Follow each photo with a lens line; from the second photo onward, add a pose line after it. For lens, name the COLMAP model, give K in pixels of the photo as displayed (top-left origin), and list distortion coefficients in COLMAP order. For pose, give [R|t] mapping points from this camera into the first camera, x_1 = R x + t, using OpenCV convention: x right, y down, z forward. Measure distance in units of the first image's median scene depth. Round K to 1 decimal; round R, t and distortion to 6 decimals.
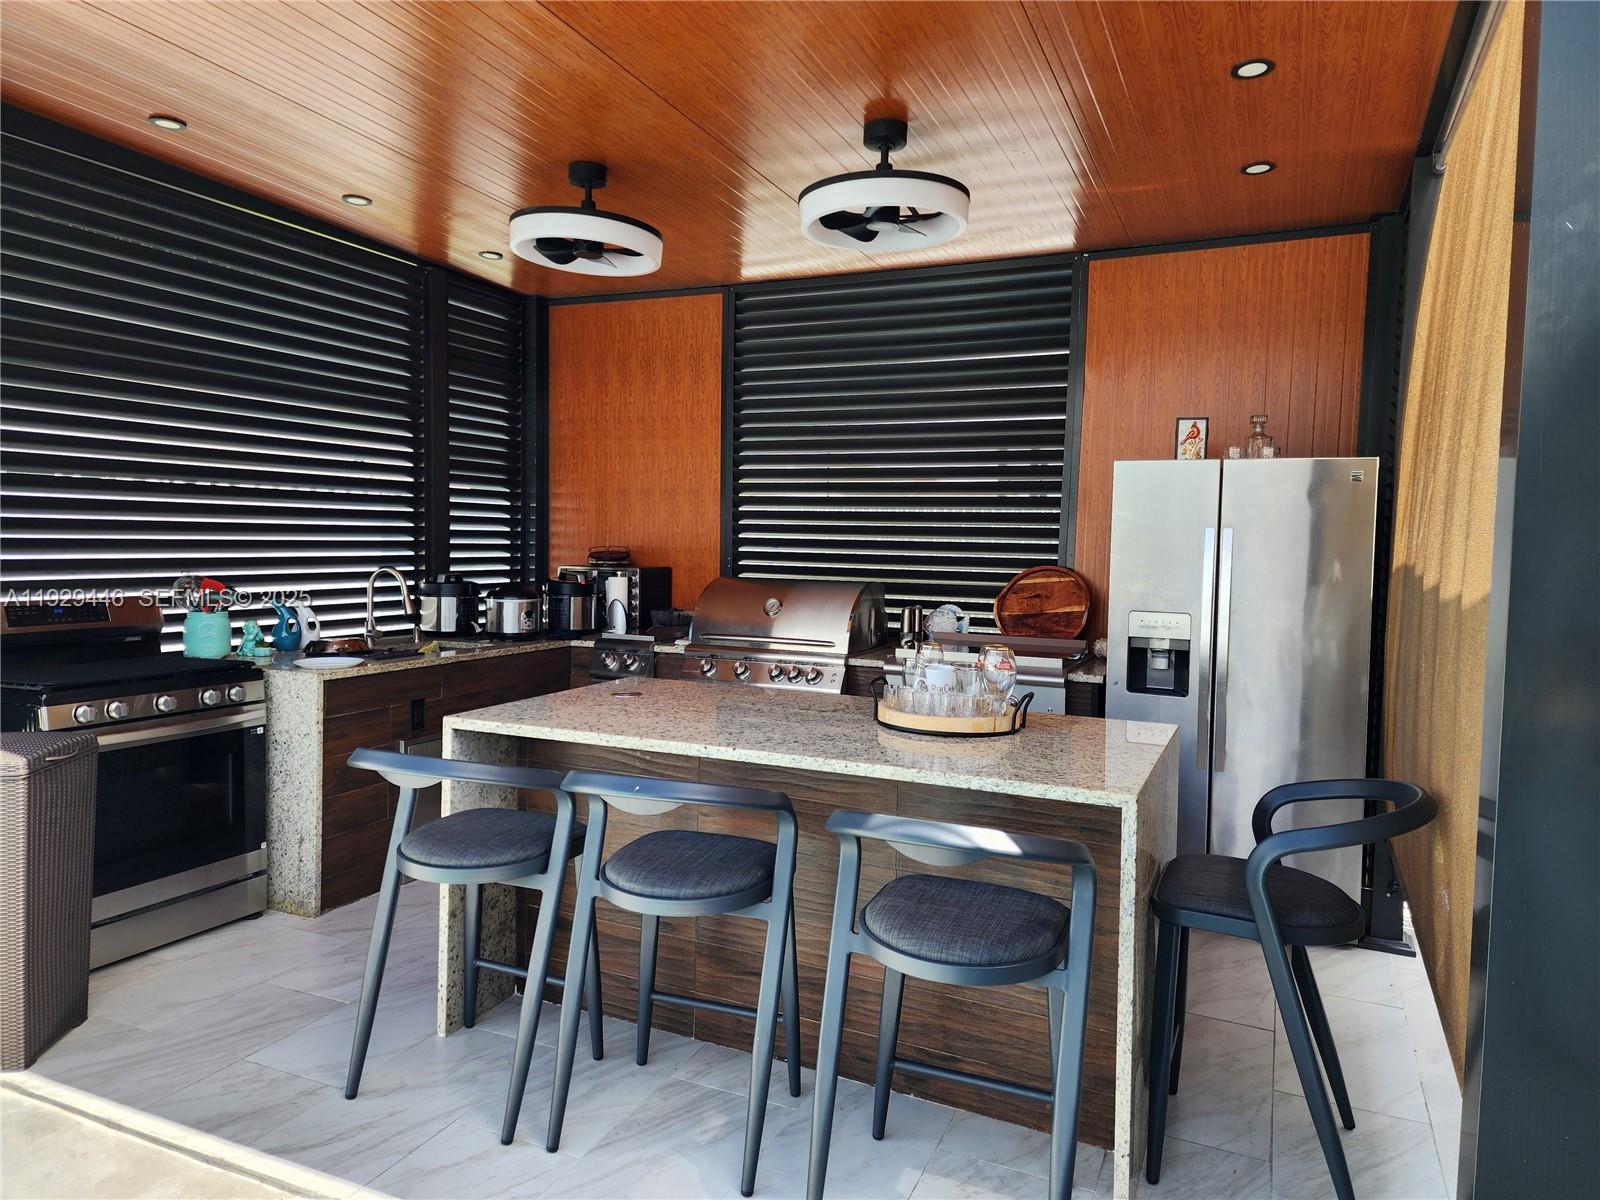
lens RADIAL K [[1072.4, 0, 796.1], [0, 1072.4, 588.3], [0, 0, 1]] dist [0.071580, -0.073160]
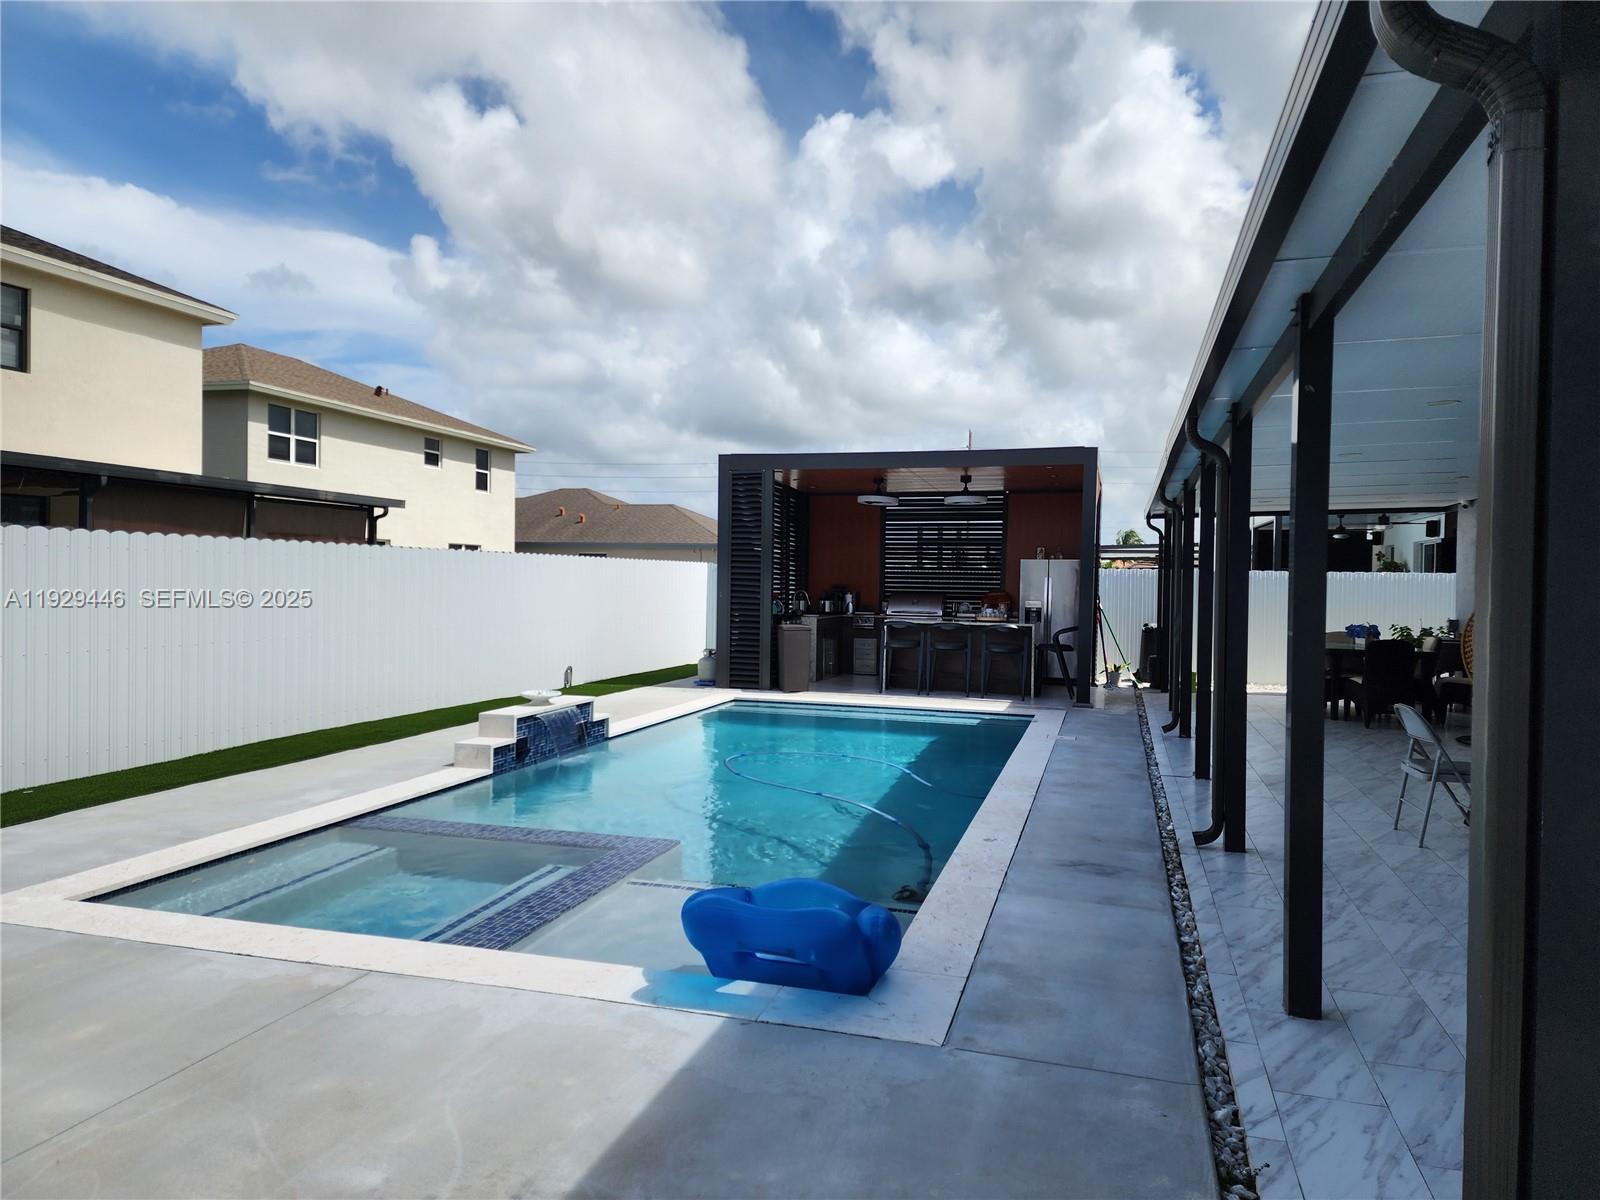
lens RADIAL K [[1060.5, 0, 803.0], [0, 1060.5, 598.5], [0, 0, 1]] dist [0.079218, -0.054754]
pose [[0.989808, -0.005499, 0.142299, -1.042933], [0.009621, 0.999553, -0.028291, 0.119460], [-0.142080, 0.029371, 0.989419, -2.698555]]
